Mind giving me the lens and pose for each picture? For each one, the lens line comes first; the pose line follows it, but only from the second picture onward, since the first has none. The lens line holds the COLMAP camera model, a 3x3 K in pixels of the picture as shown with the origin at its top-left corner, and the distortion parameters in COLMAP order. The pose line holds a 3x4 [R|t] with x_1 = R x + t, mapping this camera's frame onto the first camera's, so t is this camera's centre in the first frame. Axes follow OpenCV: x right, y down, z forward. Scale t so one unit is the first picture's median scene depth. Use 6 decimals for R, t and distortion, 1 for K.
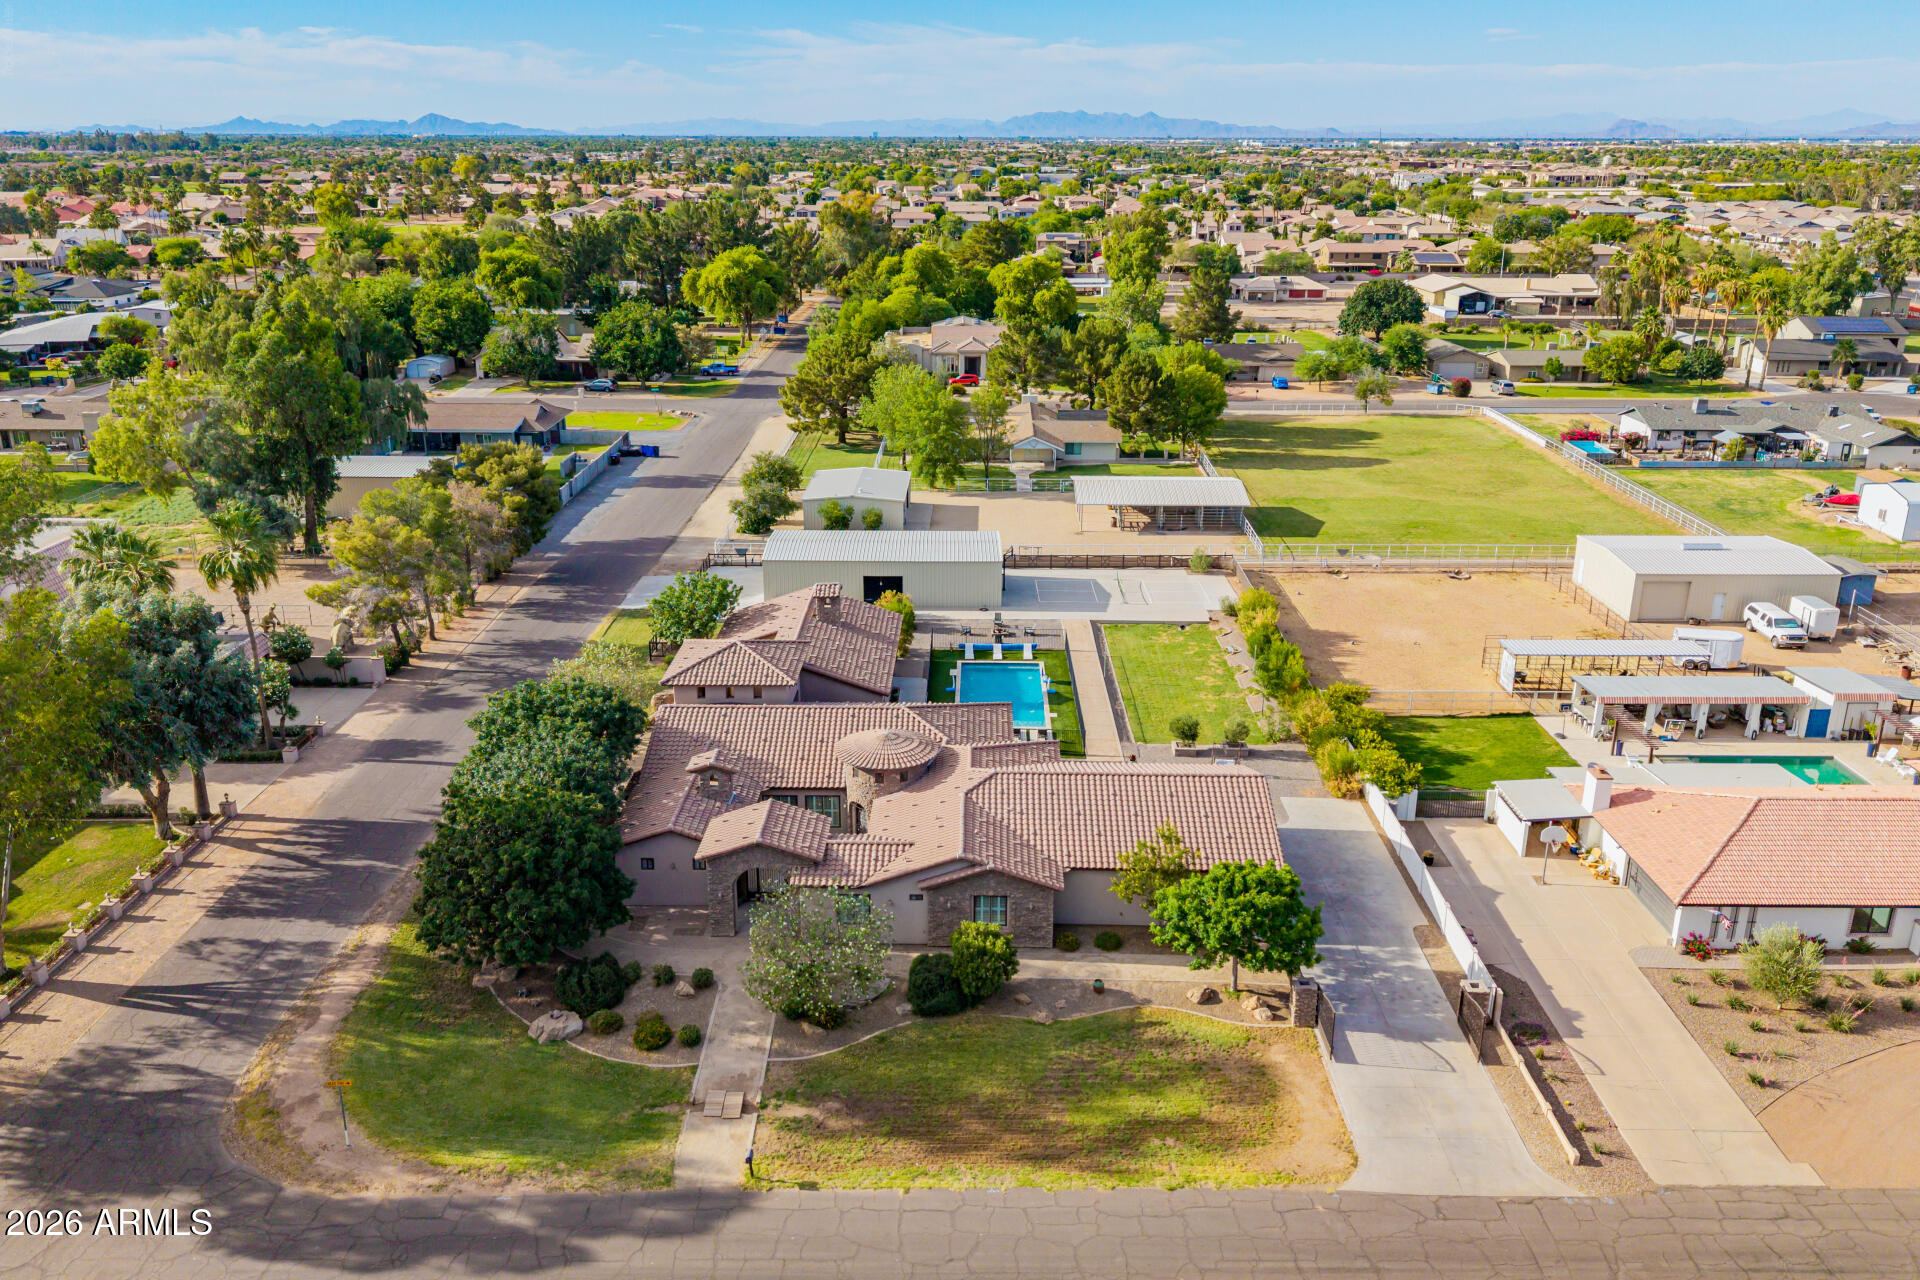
lens RADIAL K [[1530.3, 0, 967.4], [0, 1530.3, 650.4], [0, 0, 1]] dist [0.014254, -0.006003]
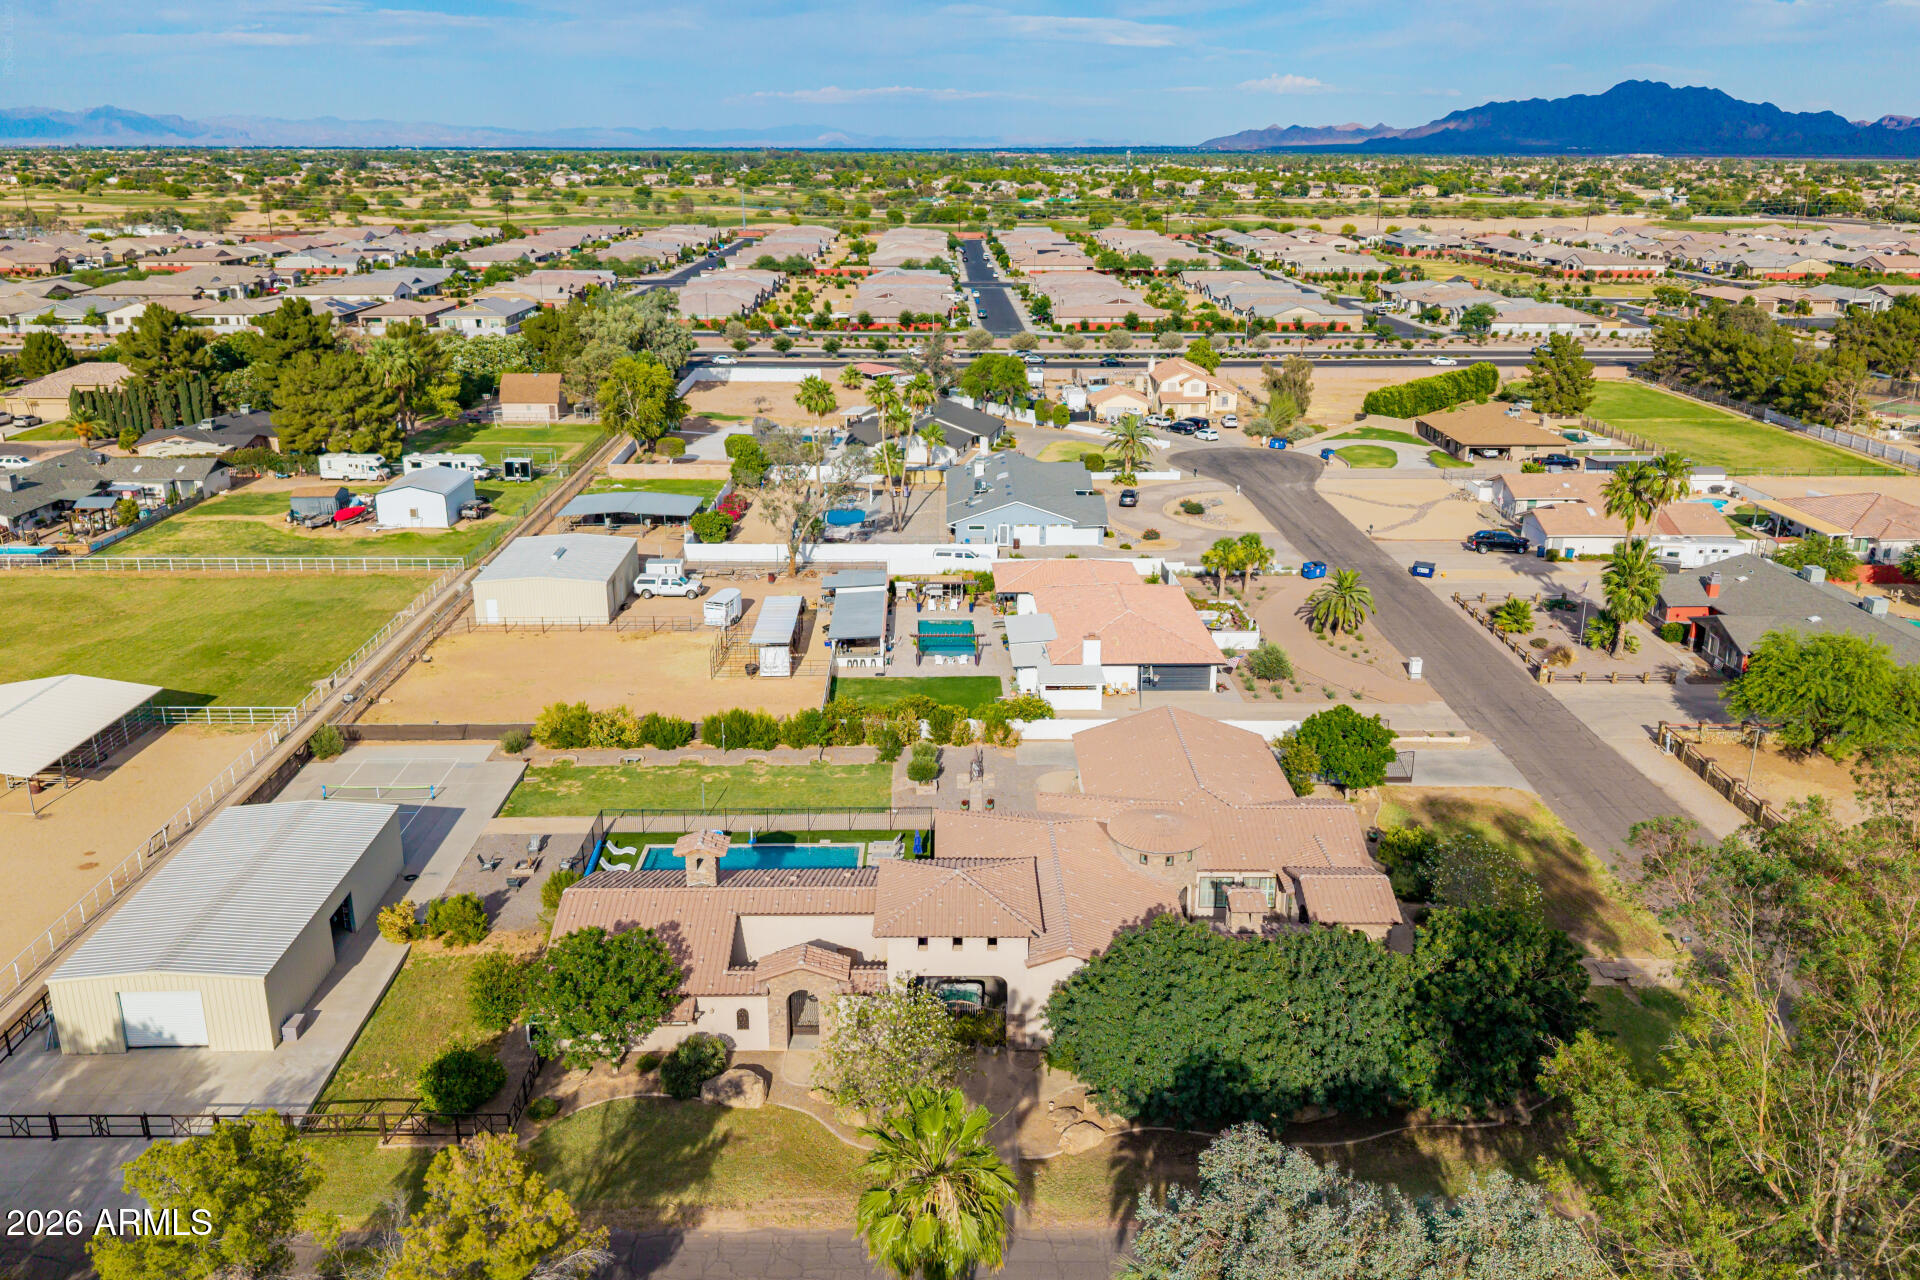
lens RADIAL K [[1496.1, 0, 960.0], [0, 1496.1, 640.0], [0, 0, 1]] dist [0.042194, -0.004415]
pose [[-0.023493, -0.308465, 0.950945, -0.717413], [0.314102, 0.900762, 0.299947, -0.292525], [-0.949099, 0.305740, 0.075728, 0.748722]]
